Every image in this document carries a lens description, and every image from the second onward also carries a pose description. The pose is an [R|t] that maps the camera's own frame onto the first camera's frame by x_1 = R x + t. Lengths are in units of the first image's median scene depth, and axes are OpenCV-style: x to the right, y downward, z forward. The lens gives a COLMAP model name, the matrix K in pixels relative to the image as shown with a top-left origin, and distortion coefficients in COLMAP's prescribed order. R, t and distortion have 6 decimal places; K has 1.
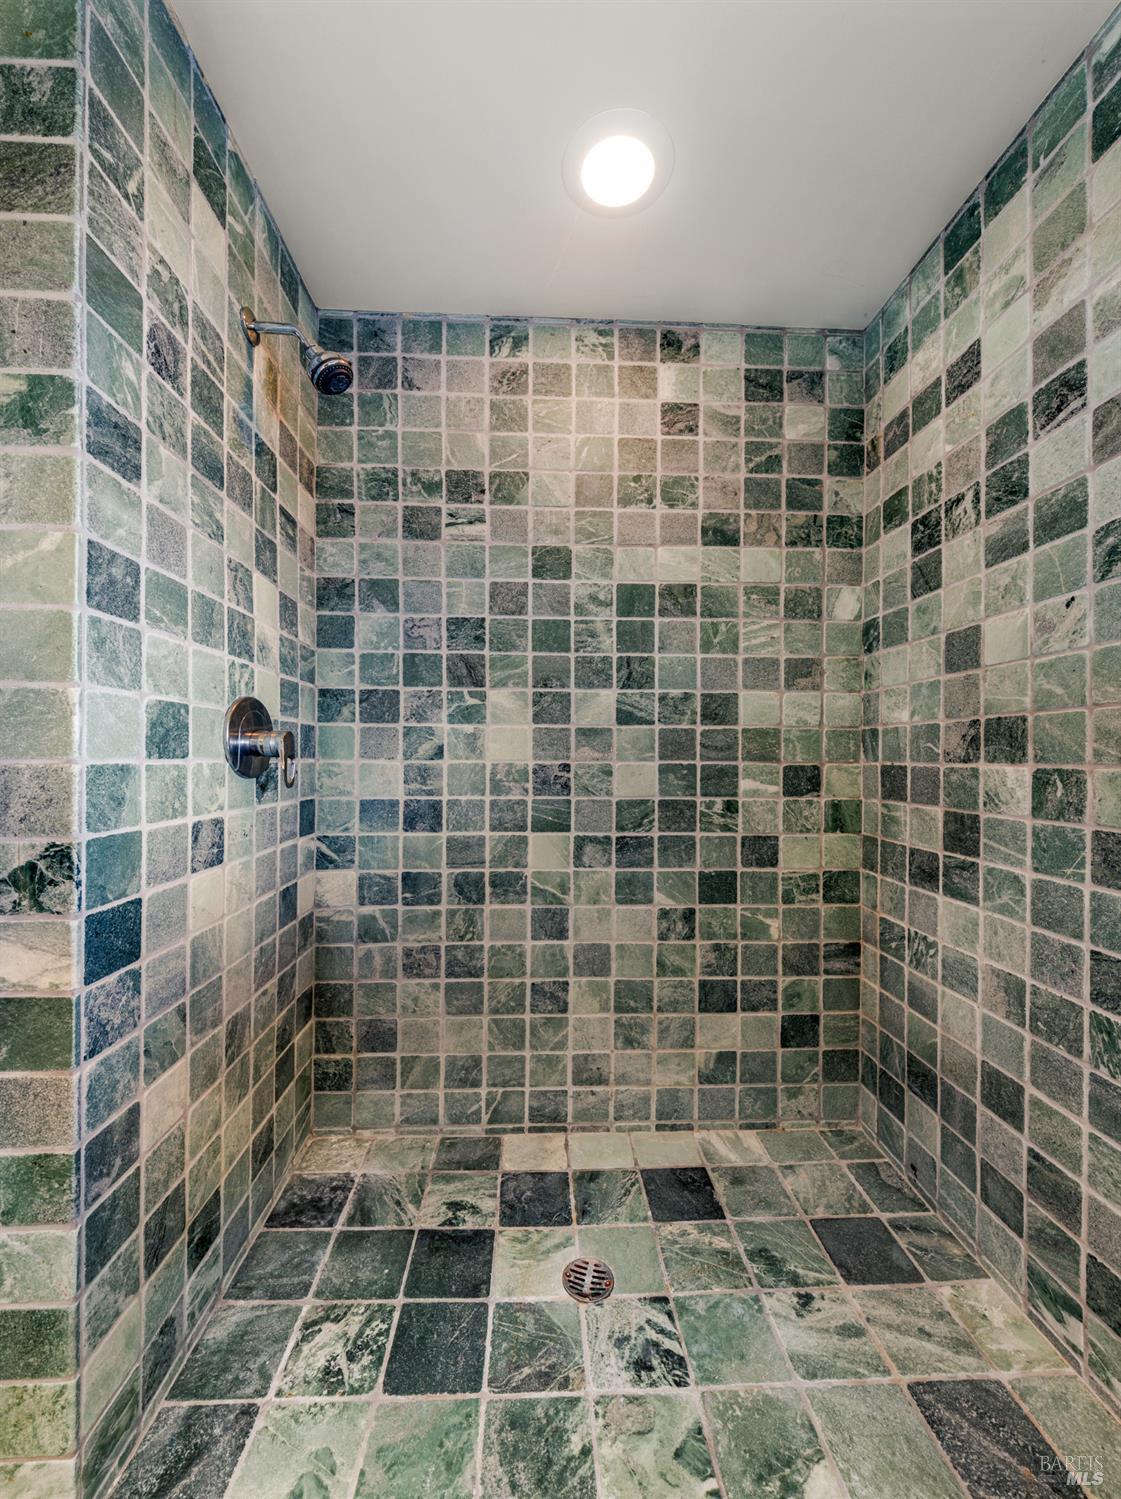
lens RADIAL K [[499.6, 0, 554.3], [0, 499.6, 757.8], [0, 0, 1]] dist [-0.001622, -0.000160]
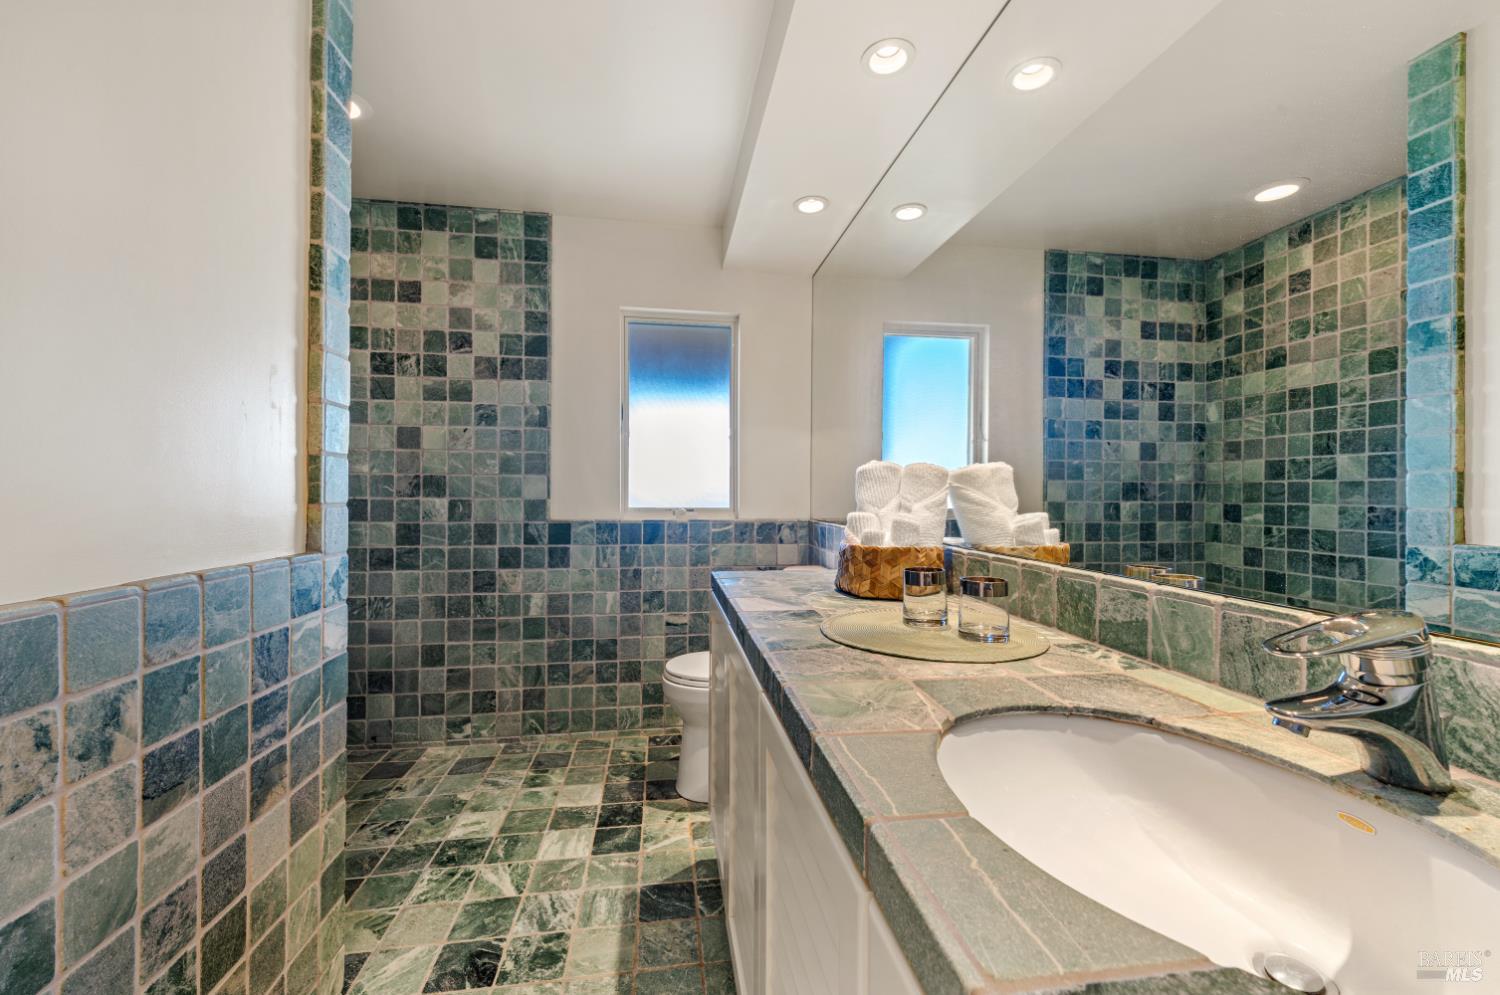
lens RADIAL K [[652.8, 0, 750.7], [0, 652.8, 495.7], [0, 0, 1]] dist [0.003280, -0.001586]
pose [[-0.104189, -0.008240, 0.994523, -1.971717], [-0.007007, 0.999947, 0.007550, -0.026090], [-0.994533, -0.006182, -0.104241, -0.037805]]
